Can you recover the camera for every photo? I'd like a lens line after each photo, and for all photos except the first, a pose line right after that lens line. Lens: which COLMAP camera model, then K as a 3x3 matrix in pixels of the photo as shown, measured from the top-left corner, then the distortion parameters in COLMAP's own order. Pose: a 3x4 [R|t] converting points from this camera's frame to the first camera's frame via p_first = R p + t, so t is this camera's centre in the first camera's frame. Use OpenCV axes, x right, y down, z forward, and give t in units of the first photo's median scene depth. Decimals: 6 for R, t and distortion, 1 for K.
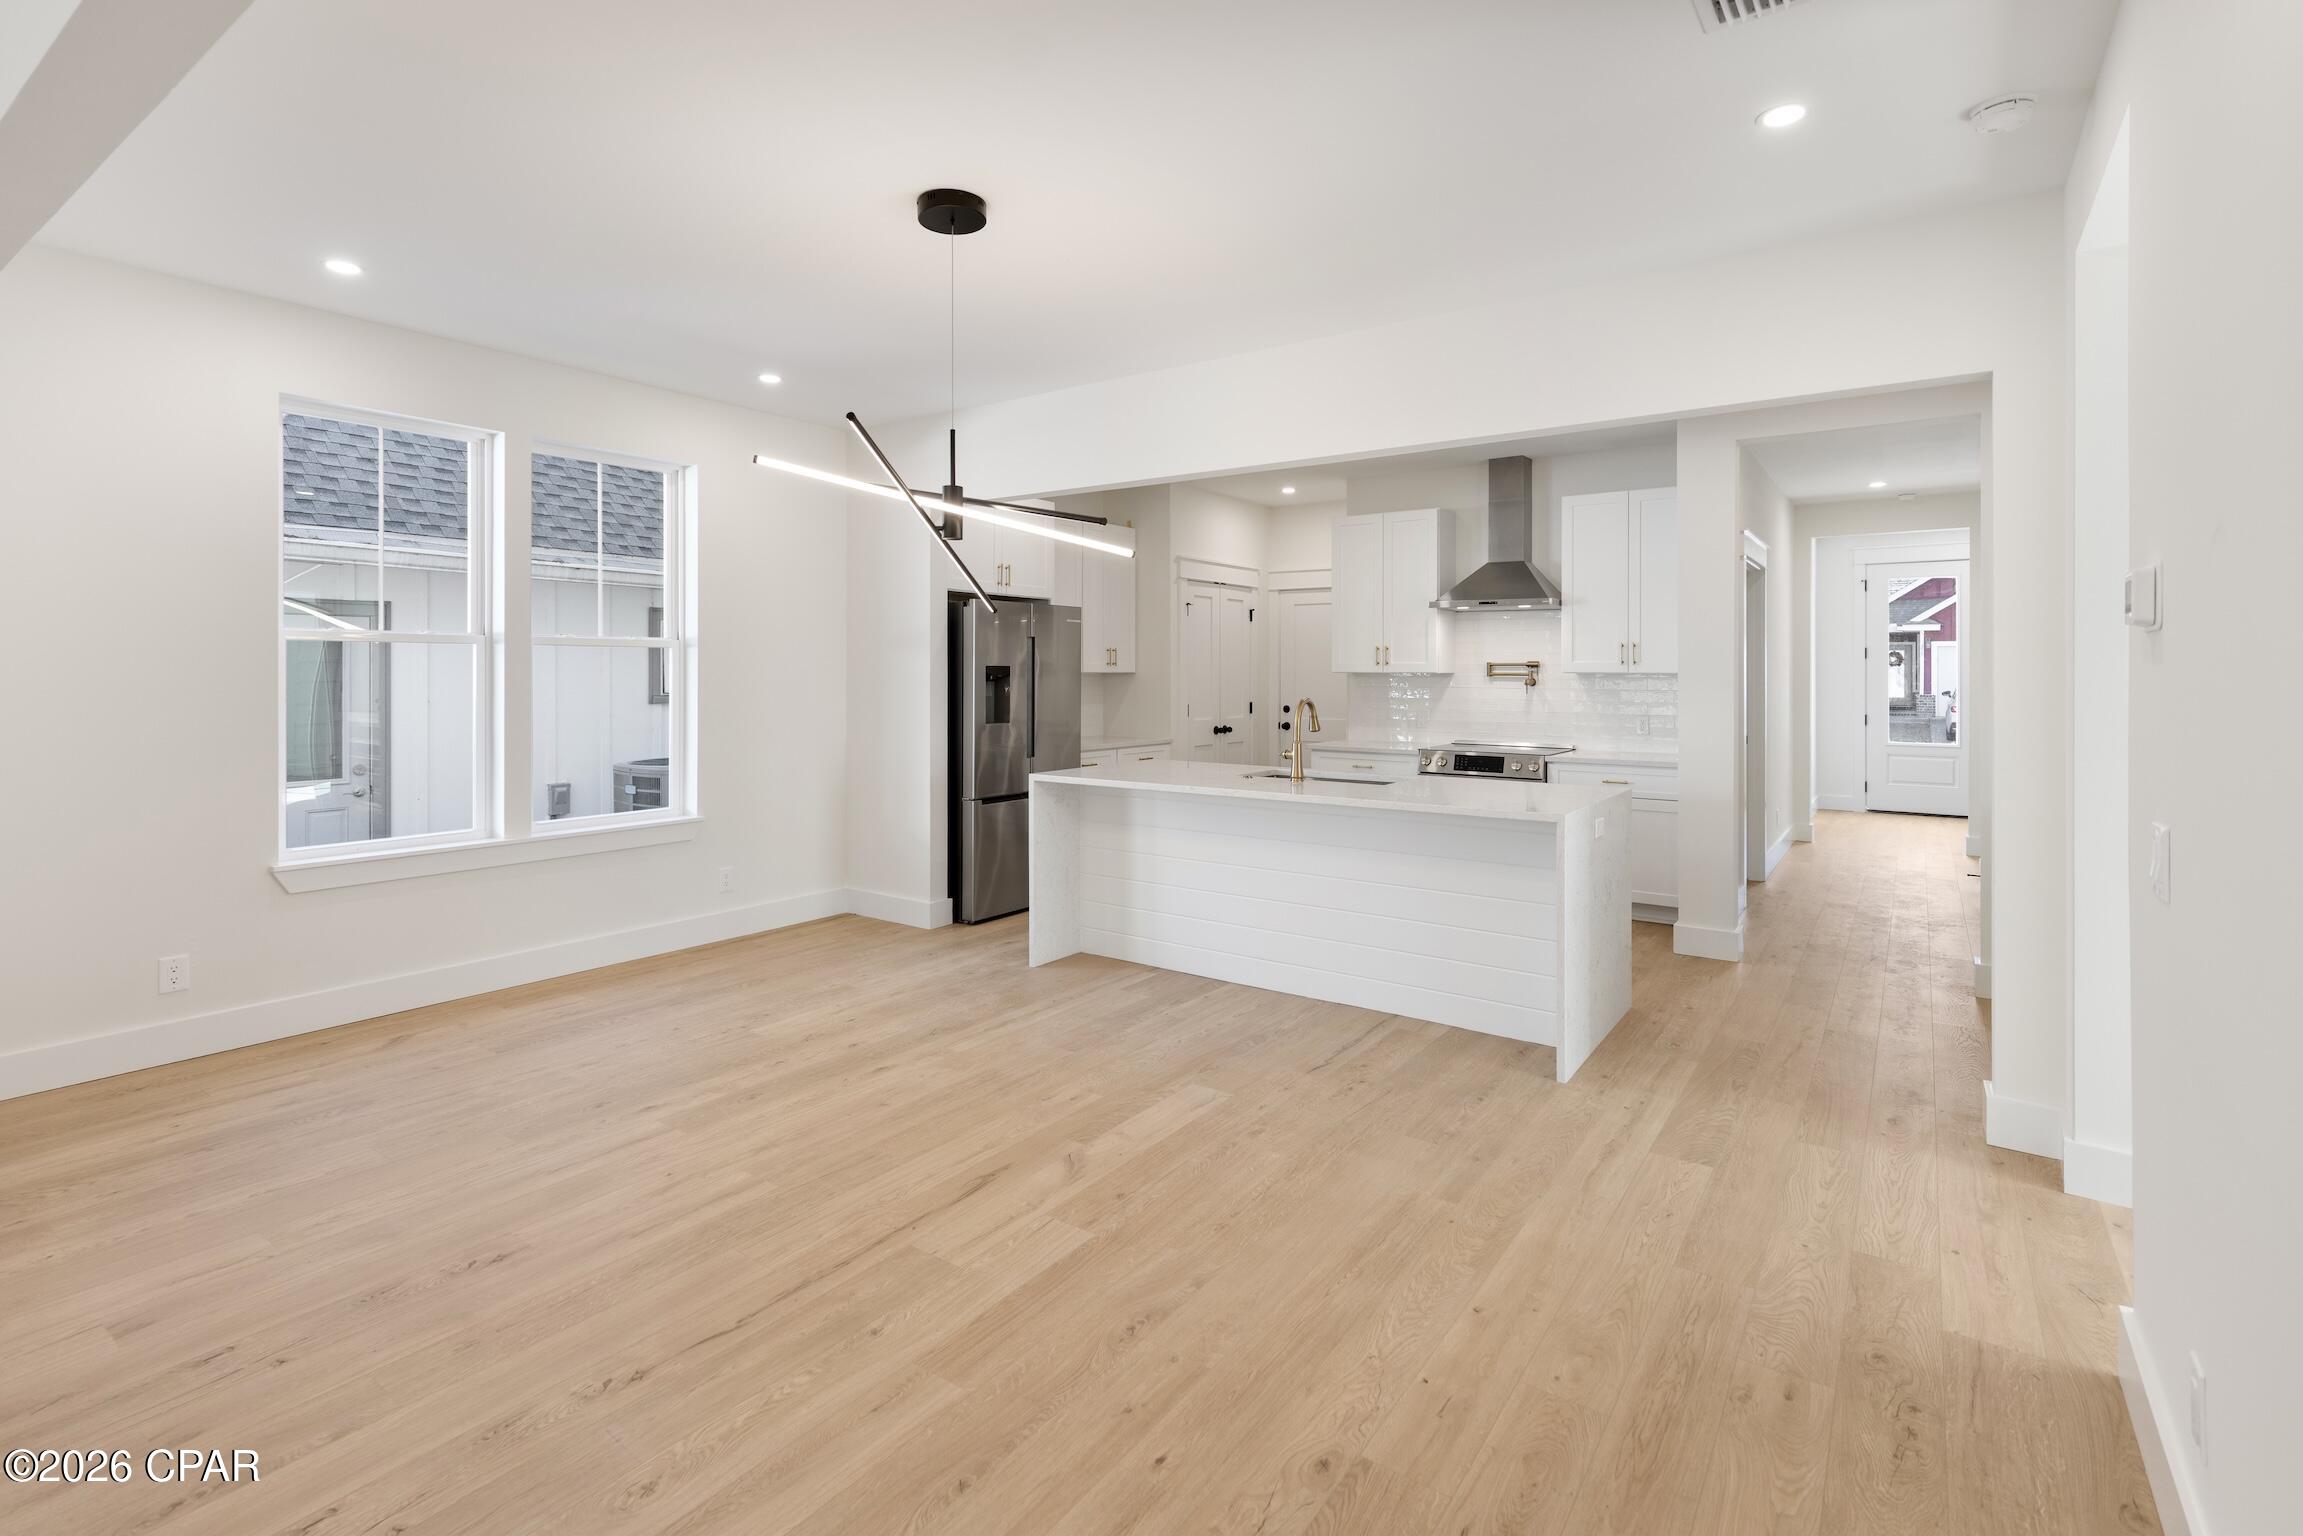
lens RADIAL K [[1067.8, 0, 1166.4], [0, 1067.8, 670.3], [0, 0, 1]] dist [0.009465, -0.000728]
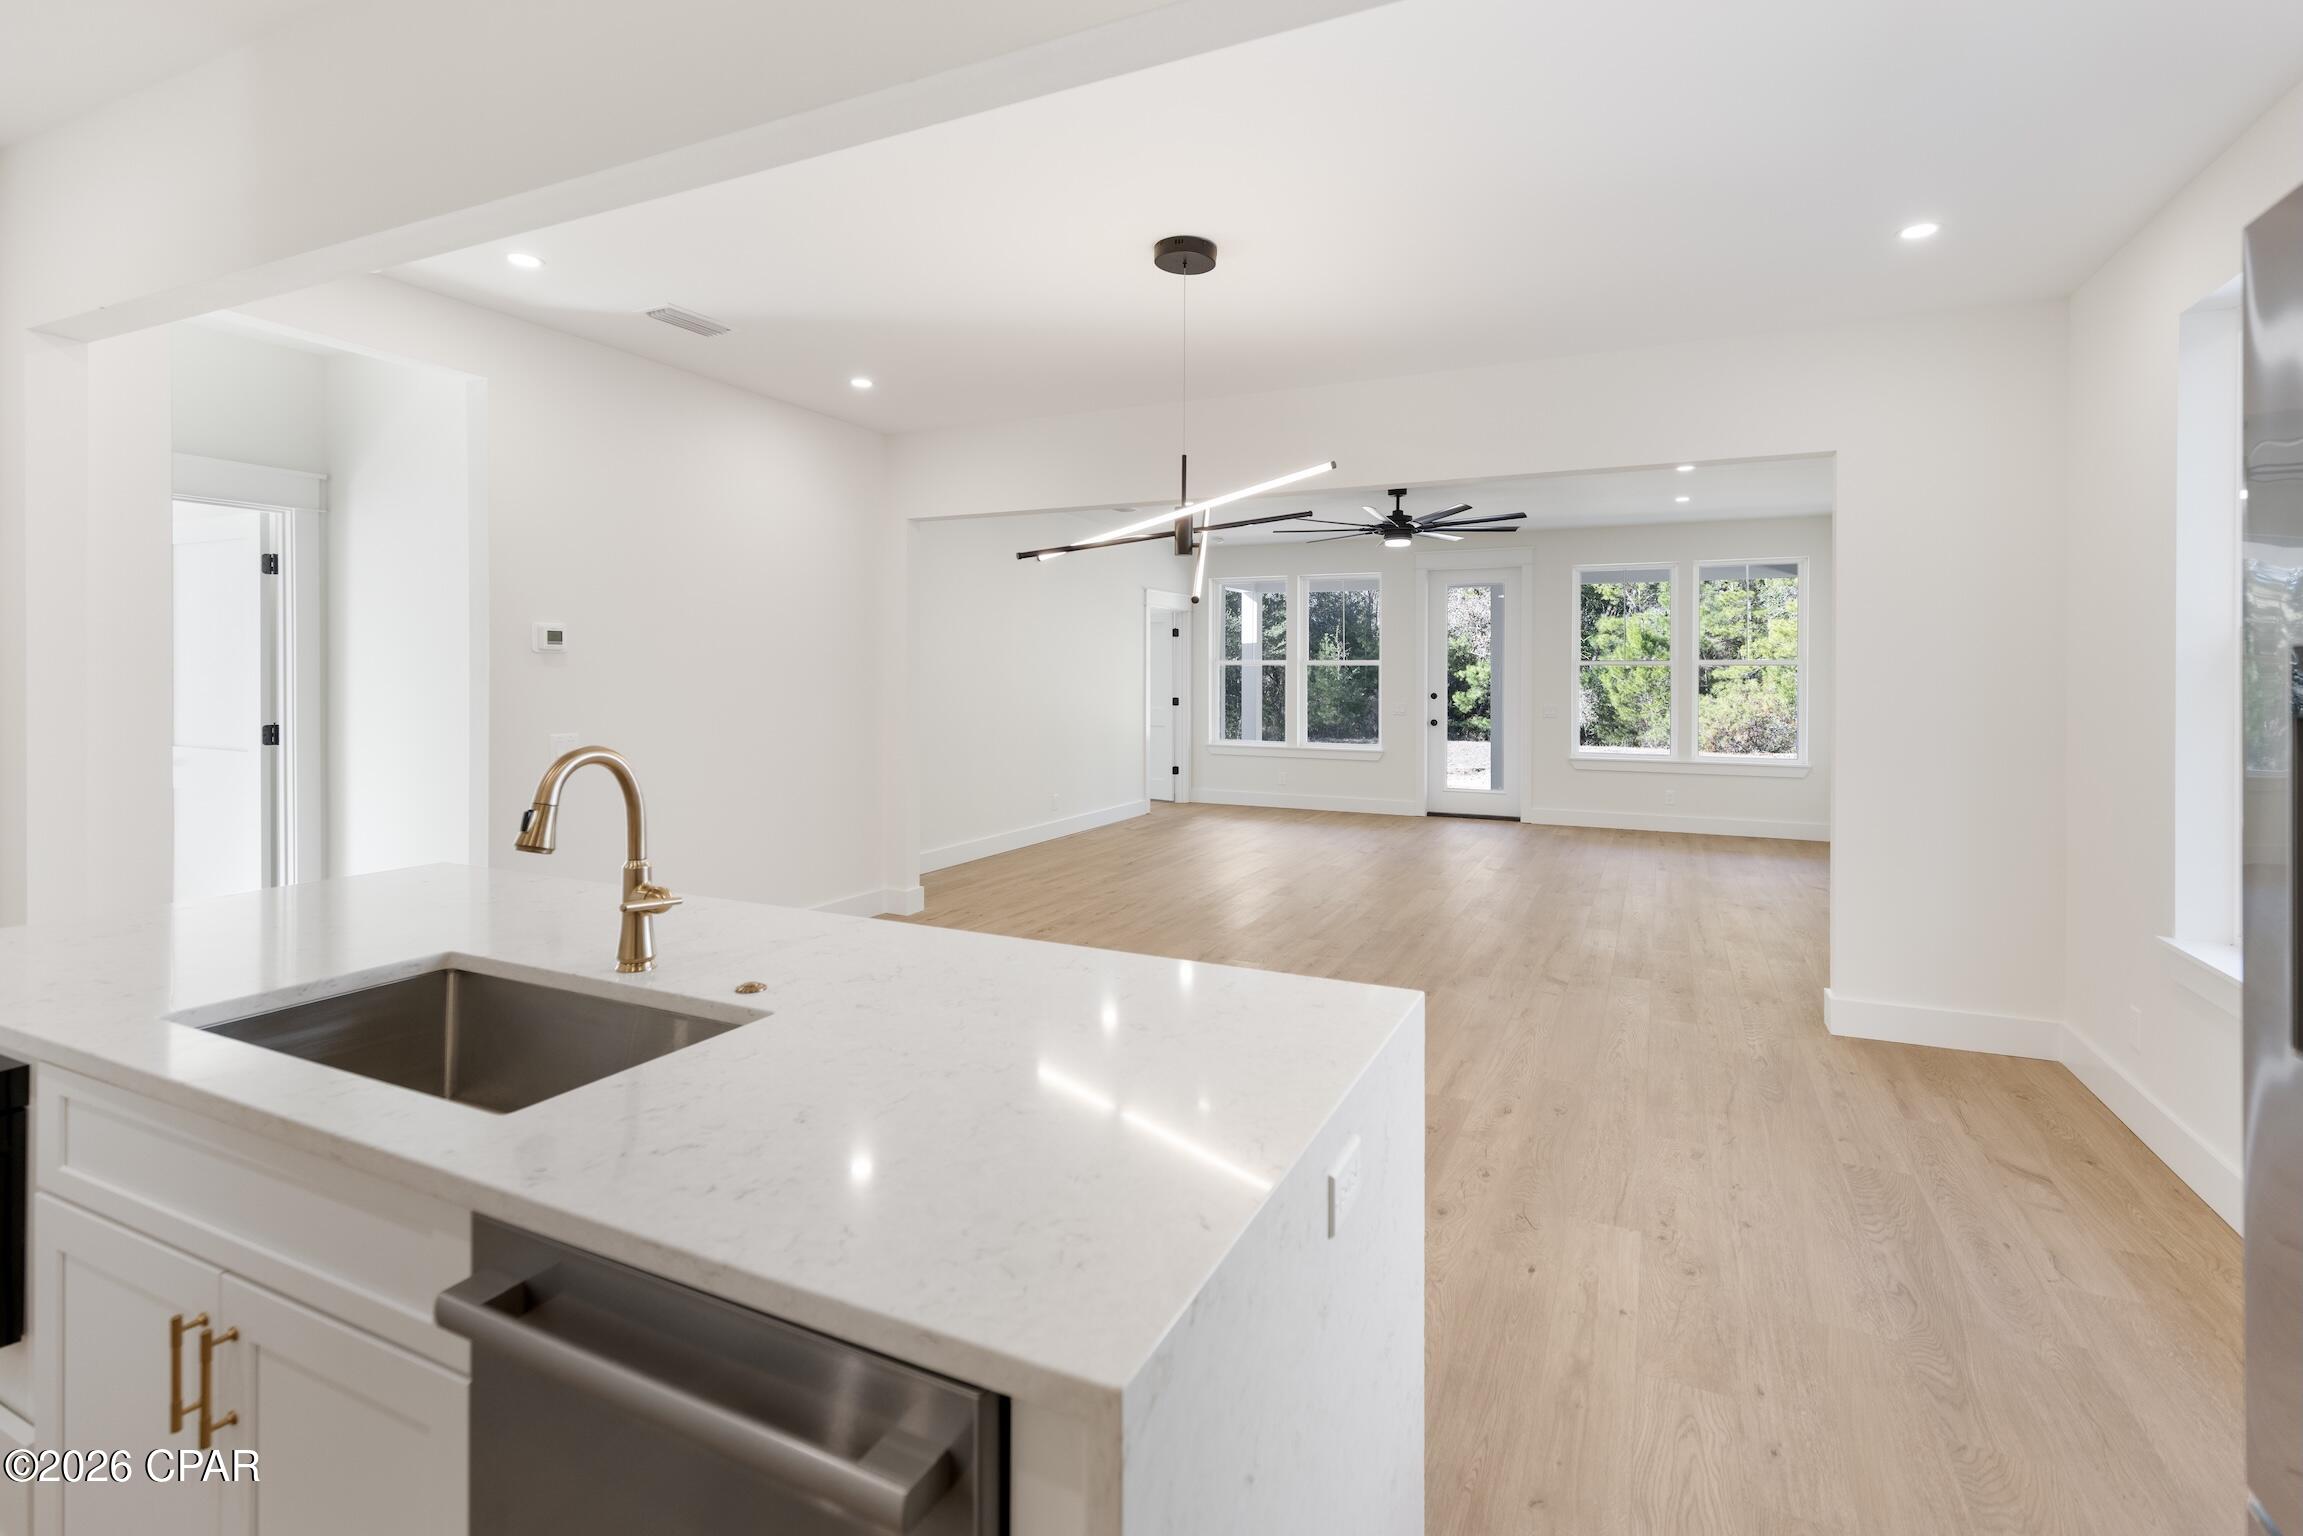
lens RADIAL K [[1067.3, 0, 1156.9], [0, 1067.3, 683.4], [0, 0, 1]] dist [0.005081, 0.000203]
pose [[-0.985668, -0.006025, -0.168587, 0.012702], [-0.007018, 0.999961, 0.005297, 0.003138], [0.168548, 0.006404, -0.985673, 1.920428]]
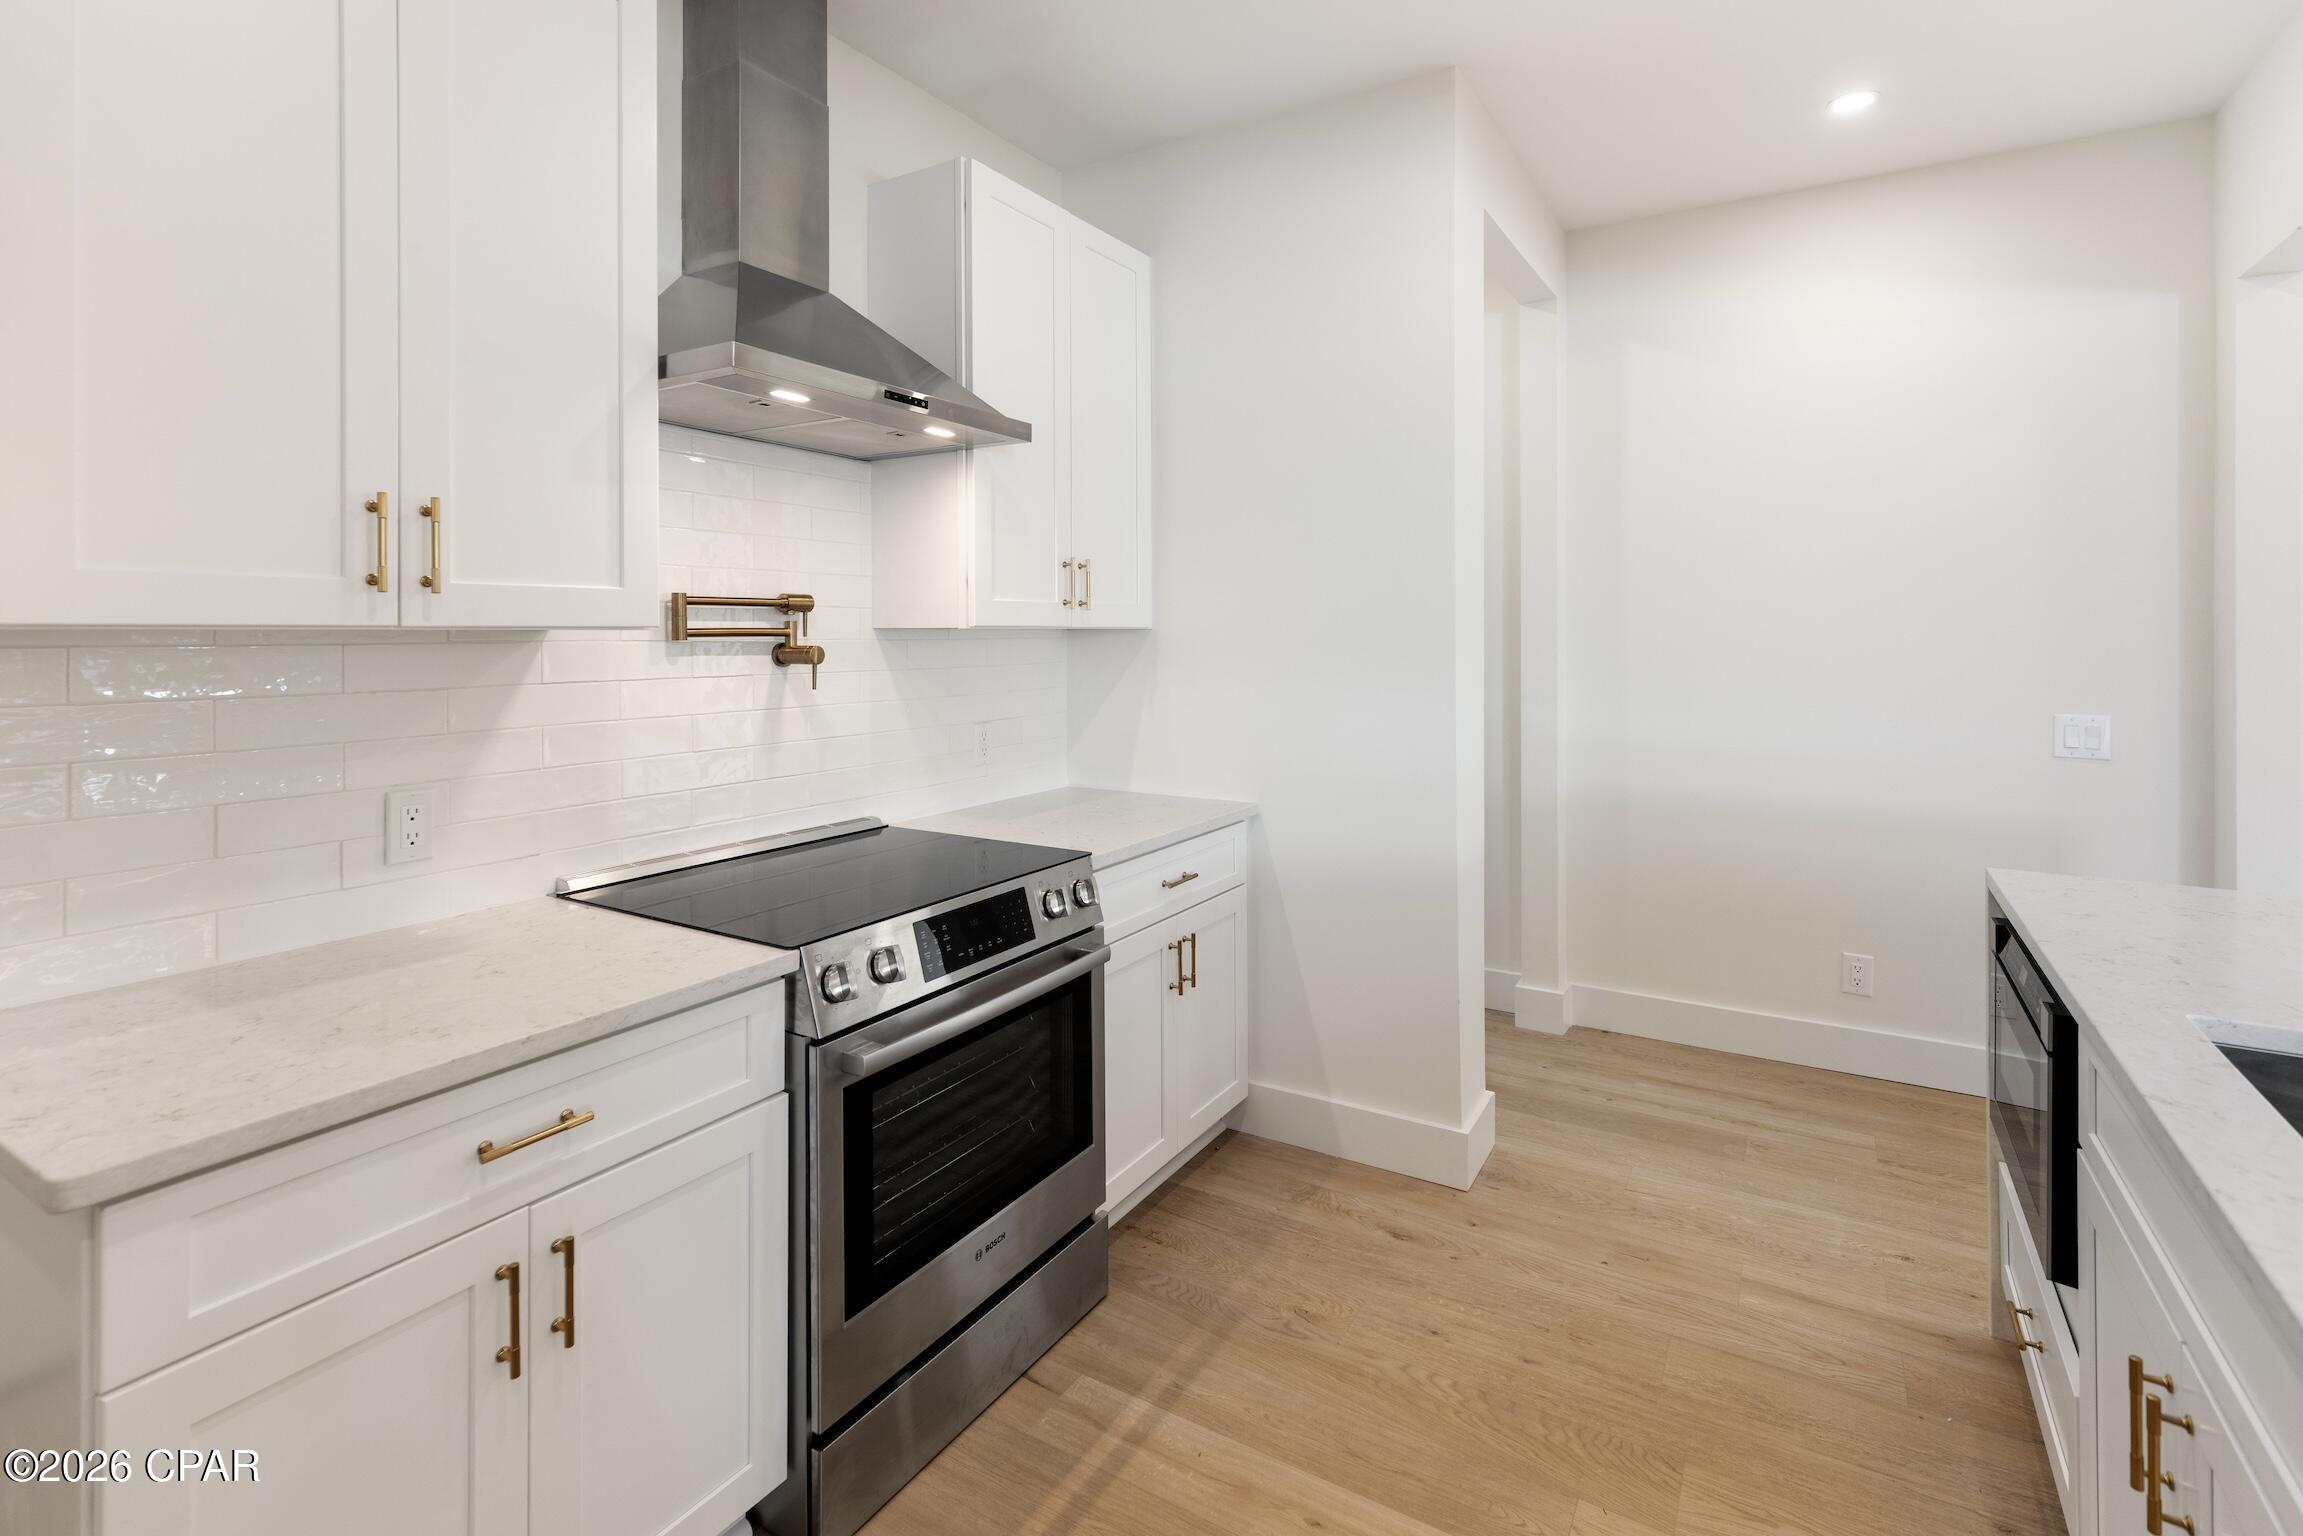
lens RADIAL K [[1081.1, 0, 1166.7], [0, 1081.1, 630.0], [0, 0, 1]] dist [0.005180, -0.000127]
pose [[-0.074027, -0.002356, 0.997253, -0.025782], [-0.000143, 0.999997, 0.002352, 0.004337], [-0.997256, 0.000032, -0.074027, 1.820060]]
